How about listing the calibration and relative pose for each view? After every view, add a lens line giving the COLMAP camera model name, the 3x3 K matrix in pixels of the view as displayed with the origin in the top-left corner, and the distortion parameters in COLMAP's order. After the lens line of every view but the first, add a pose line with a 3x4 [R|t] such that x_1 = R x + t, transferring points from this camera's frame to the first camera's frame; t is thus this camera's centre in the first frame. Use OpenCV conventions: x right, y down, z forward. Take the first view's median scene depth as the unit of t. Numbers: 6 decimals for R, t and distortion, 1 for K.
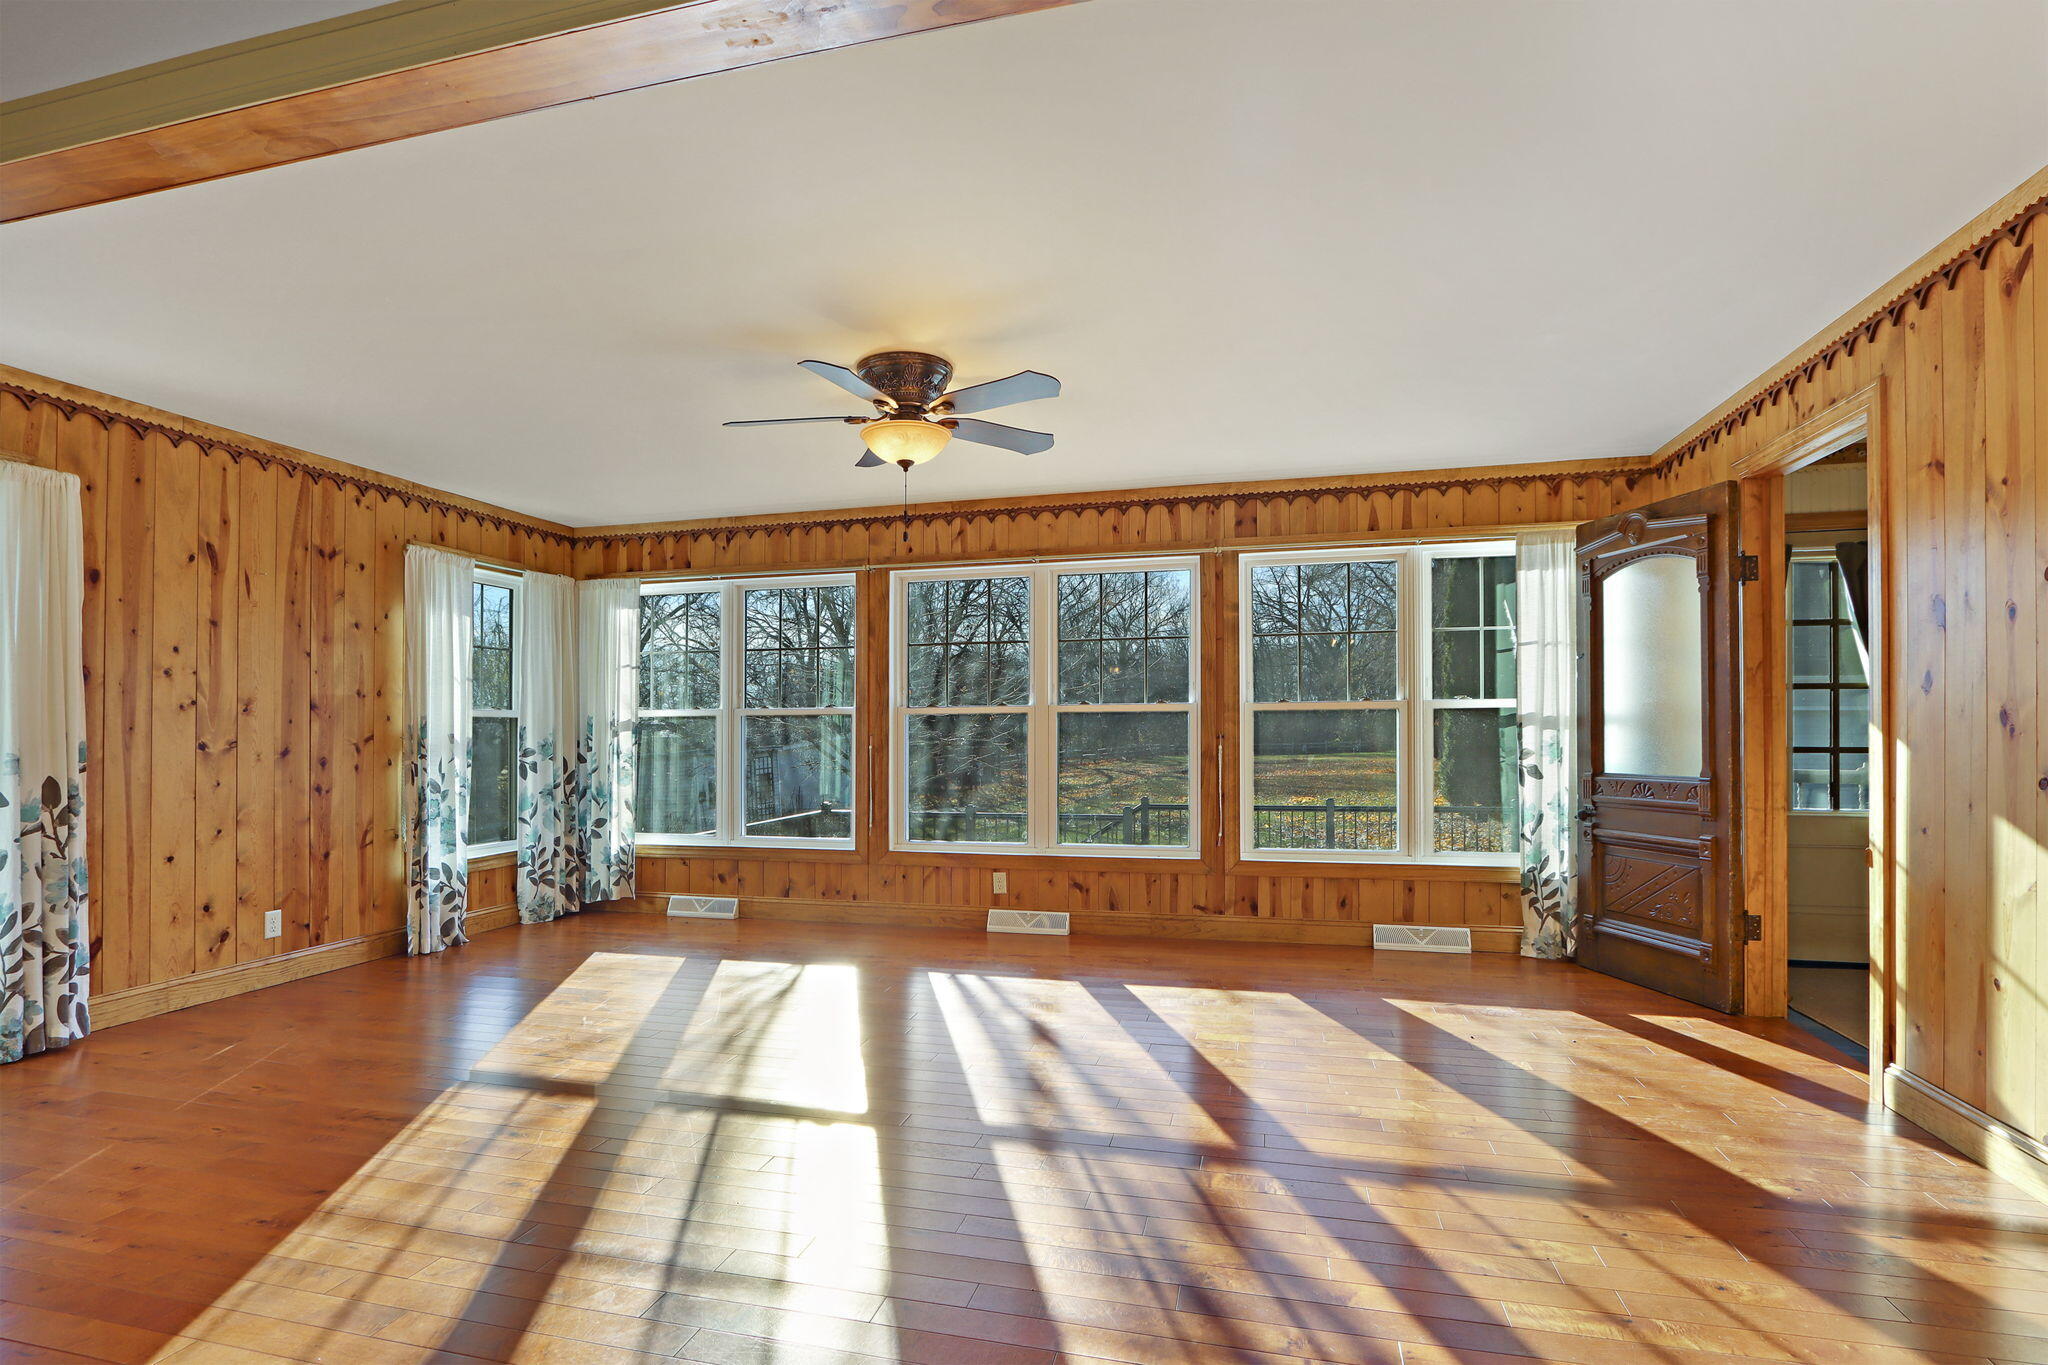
lens RADIAL K [[1001.9, 0, 1017.7], [0, 1001.9, 718.8], [0, 0, 1]] dist [-0.000767, 0.000166]
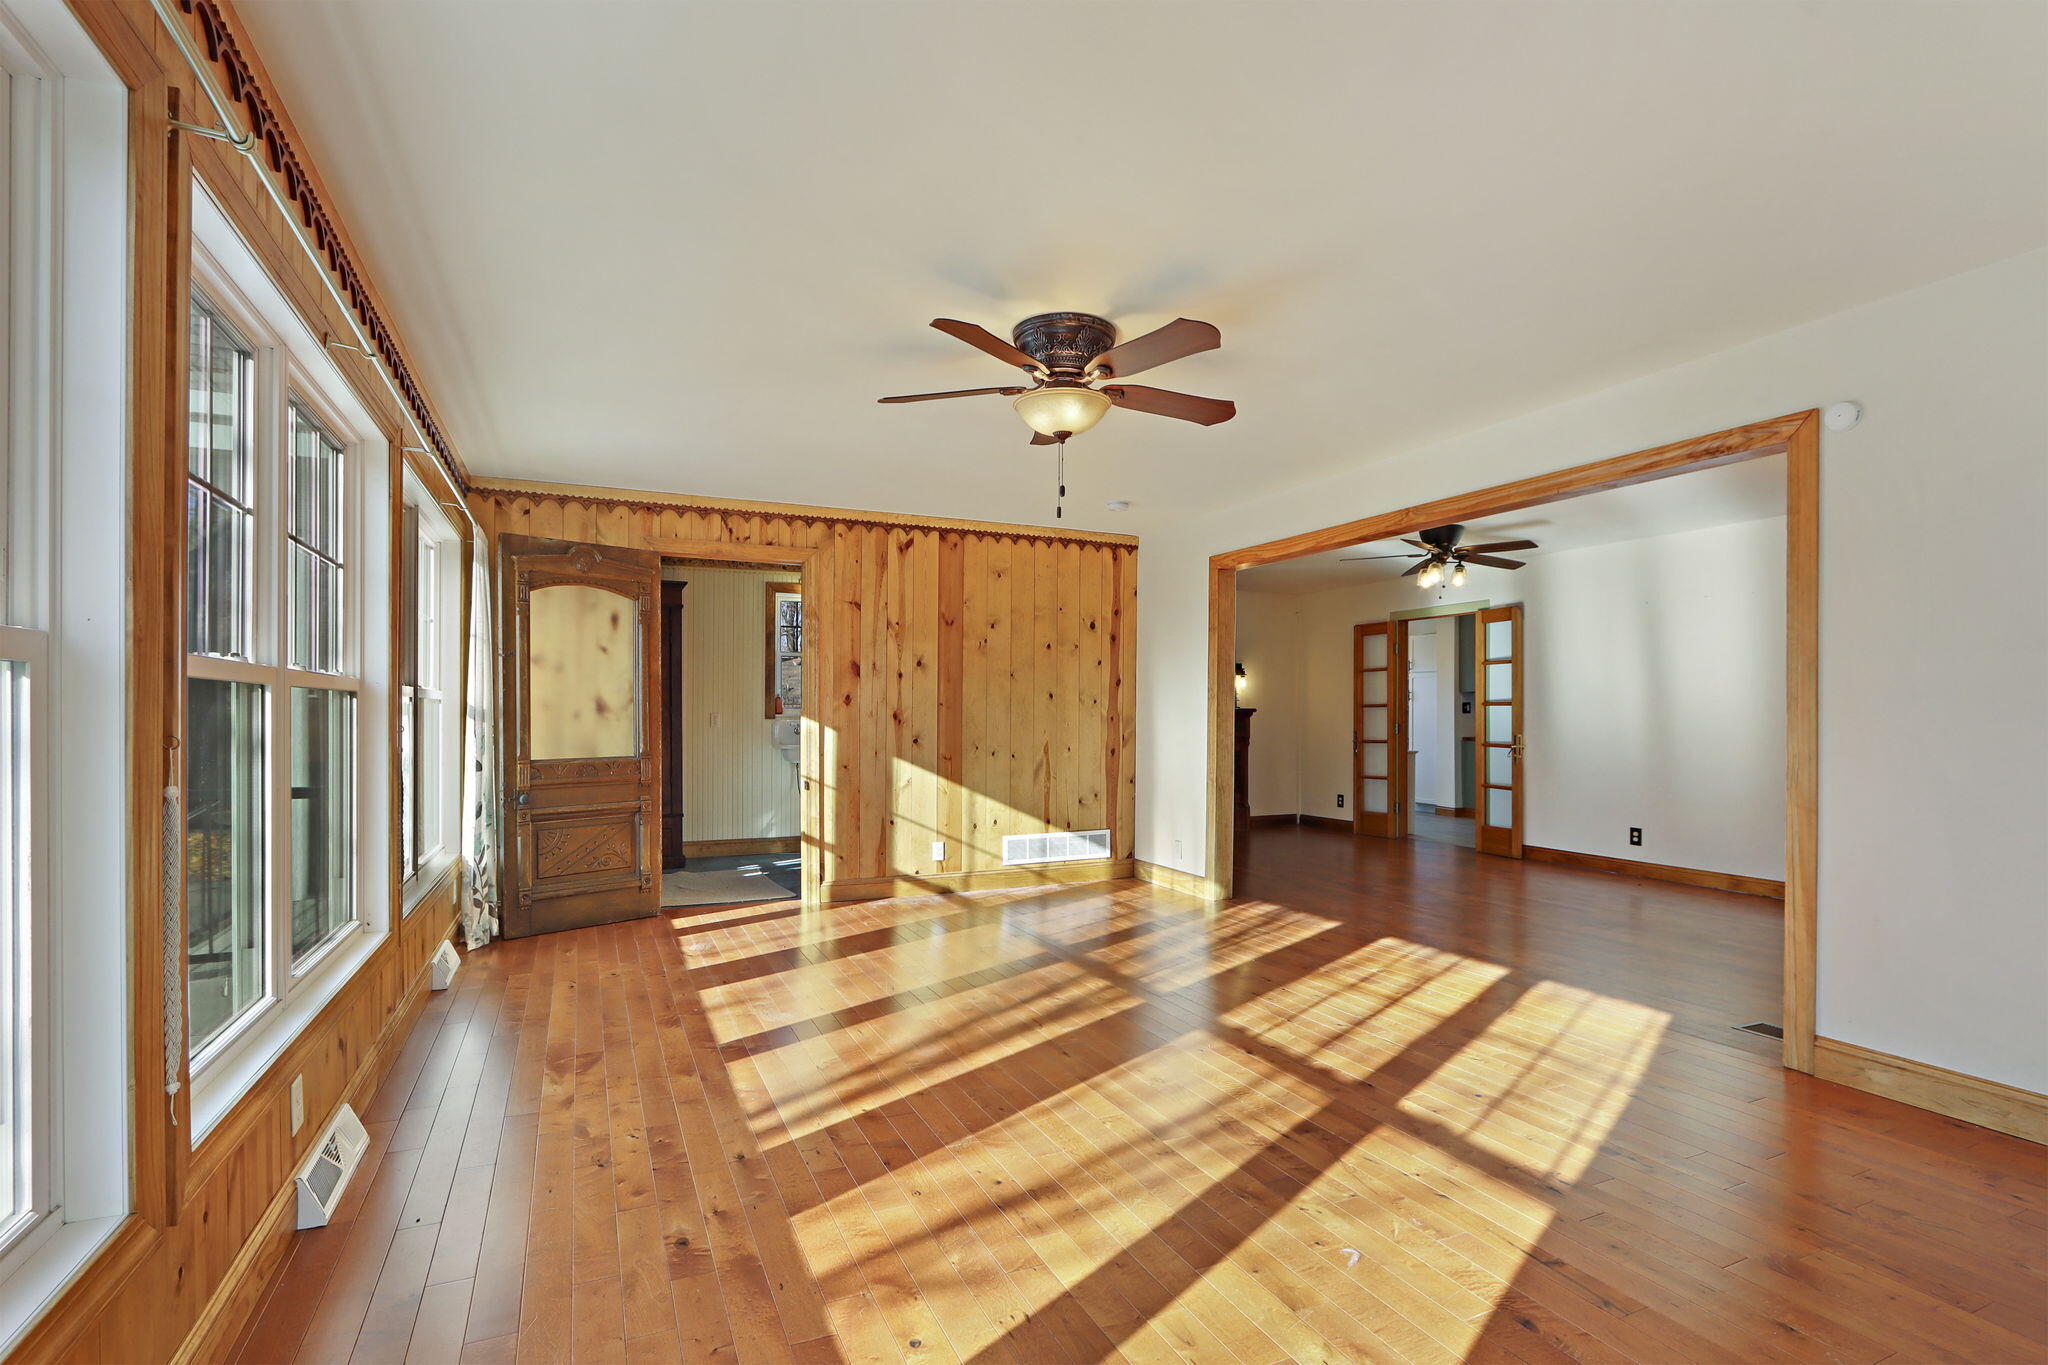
lens RADIAL K [[1001.9, 0, 1017.7], [0, 1001.9, 718.8], [0, 0, 1]] dist [-0.000767, 0.000166]
pose [[-0.628951, -0.002995, 0.777439, -1.015639], [-0.008832, 0.999956, -0.003294, 0.008529], [-0.777395, -0.008938, -0.628950, 2.022697]]
